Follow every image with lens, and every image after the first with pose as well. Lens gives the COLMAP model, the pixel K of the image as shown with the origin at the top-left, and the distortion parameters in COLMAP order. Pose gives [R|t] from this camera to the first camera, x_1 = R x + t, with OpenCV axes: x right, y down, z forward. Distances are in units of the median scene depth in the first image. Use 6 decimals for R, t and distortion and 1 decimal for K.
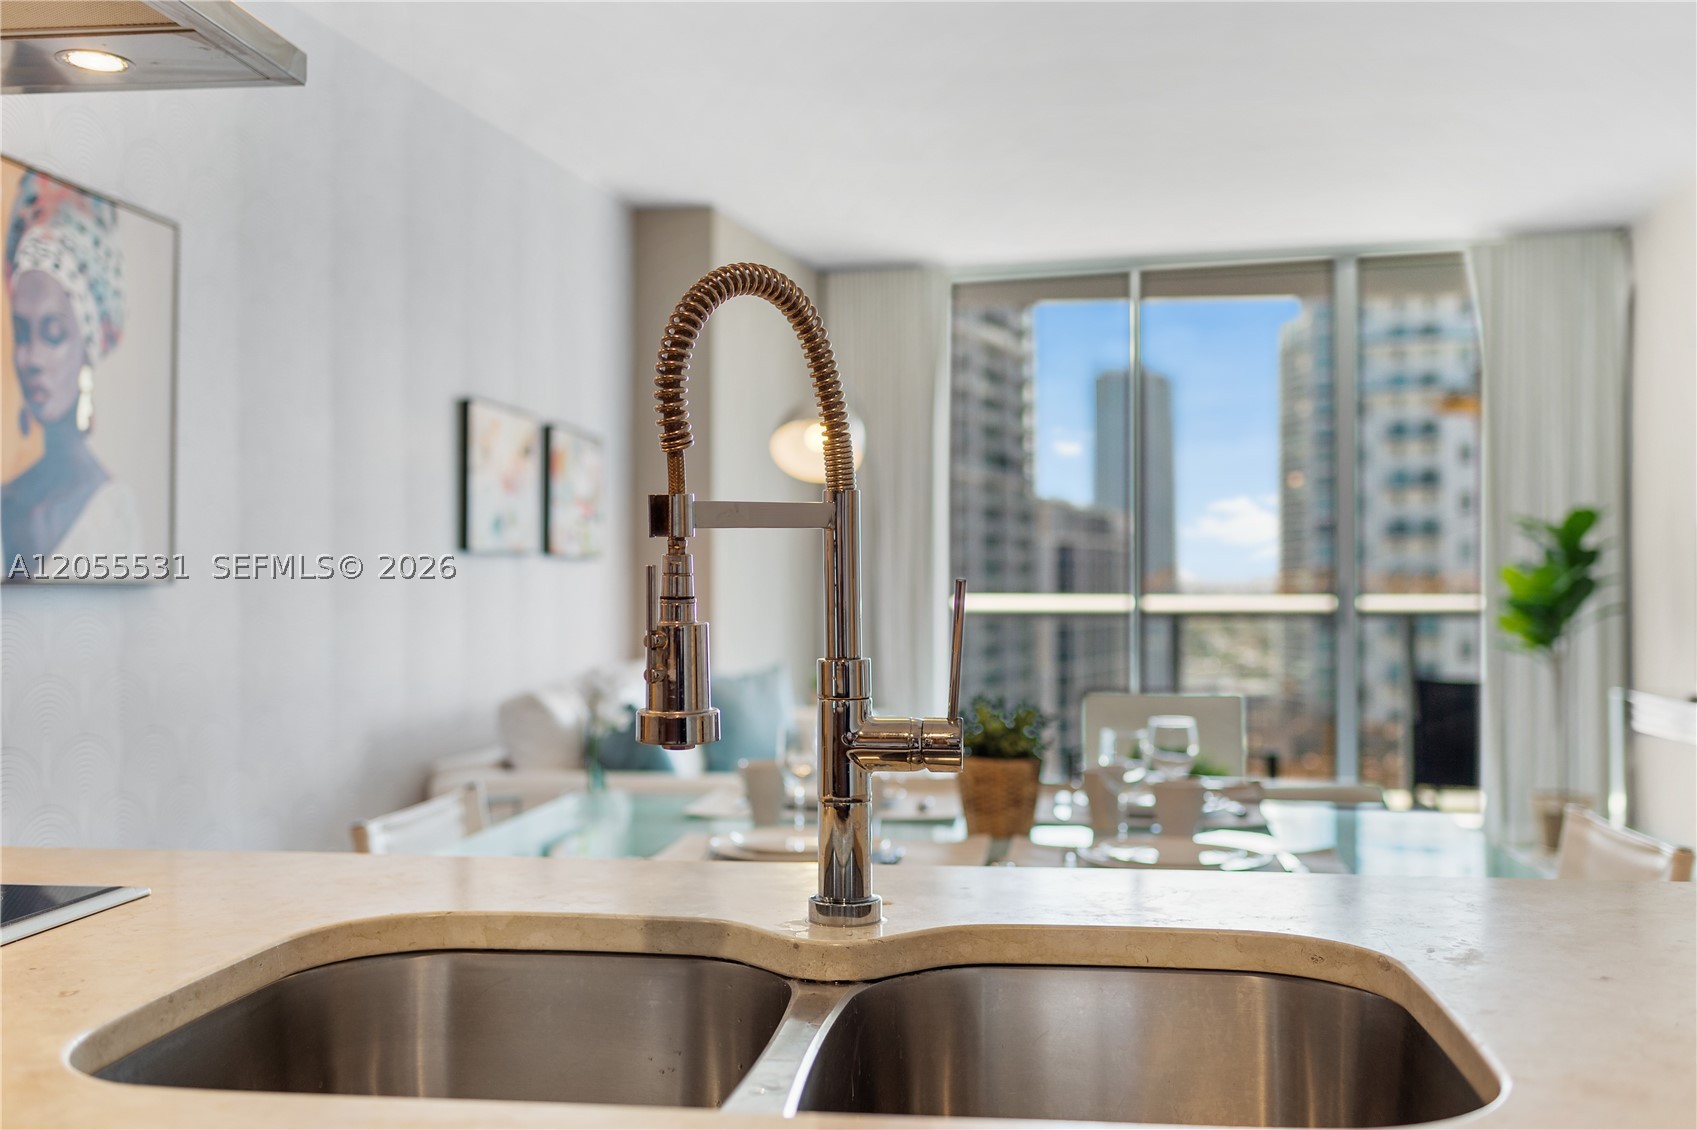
lens RADIAL K [[1655.7, 0, 848.5], [0, 1655.7, 565.0], [0, 0, 1]] dist [0.010918, -0.001244]
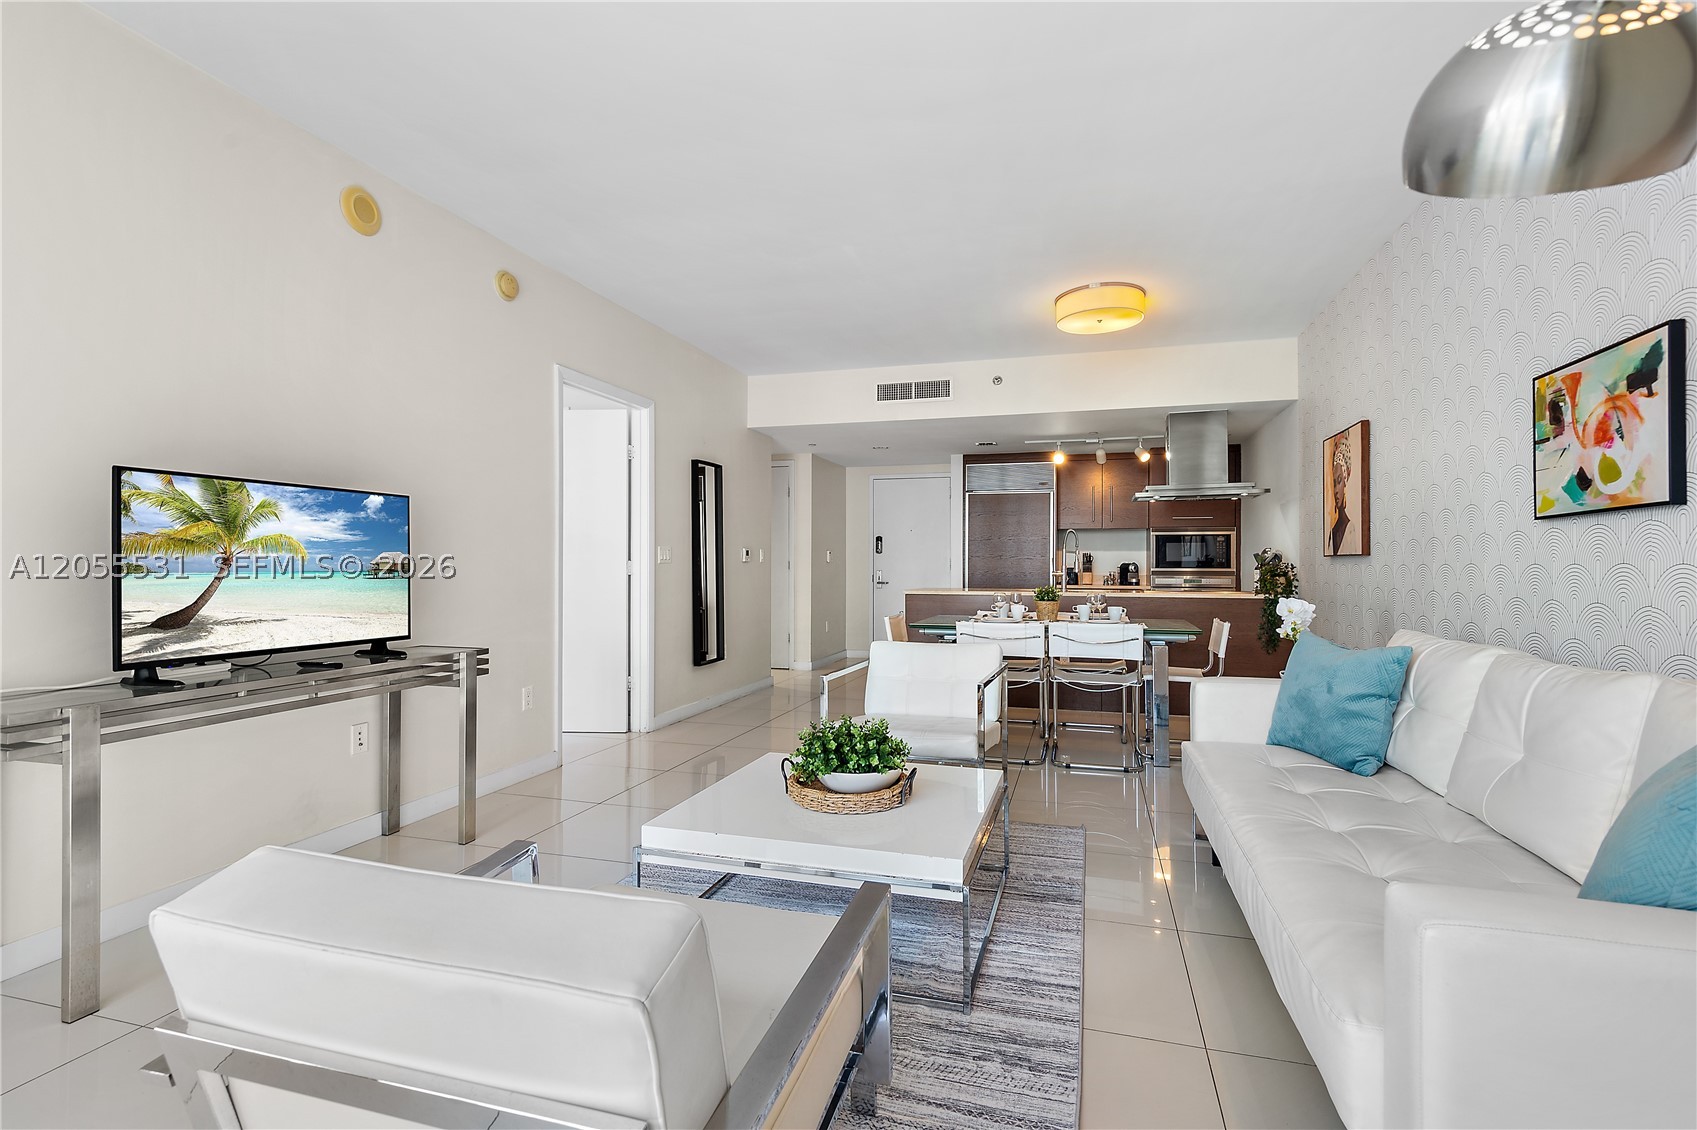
lens RADIAL K [[789.2, 0, 853.5], [0, 789.2, 571.8], [0, 0, 1]] dist [0.011696, 0.000135]
pose [[-0.988030, -0.003703, 0.154219, 0.117058], [-0.004230, 0.999986, -0.003090, 0.026119], [-0.154205, -0.003706, -0.988032, 1.358788]]
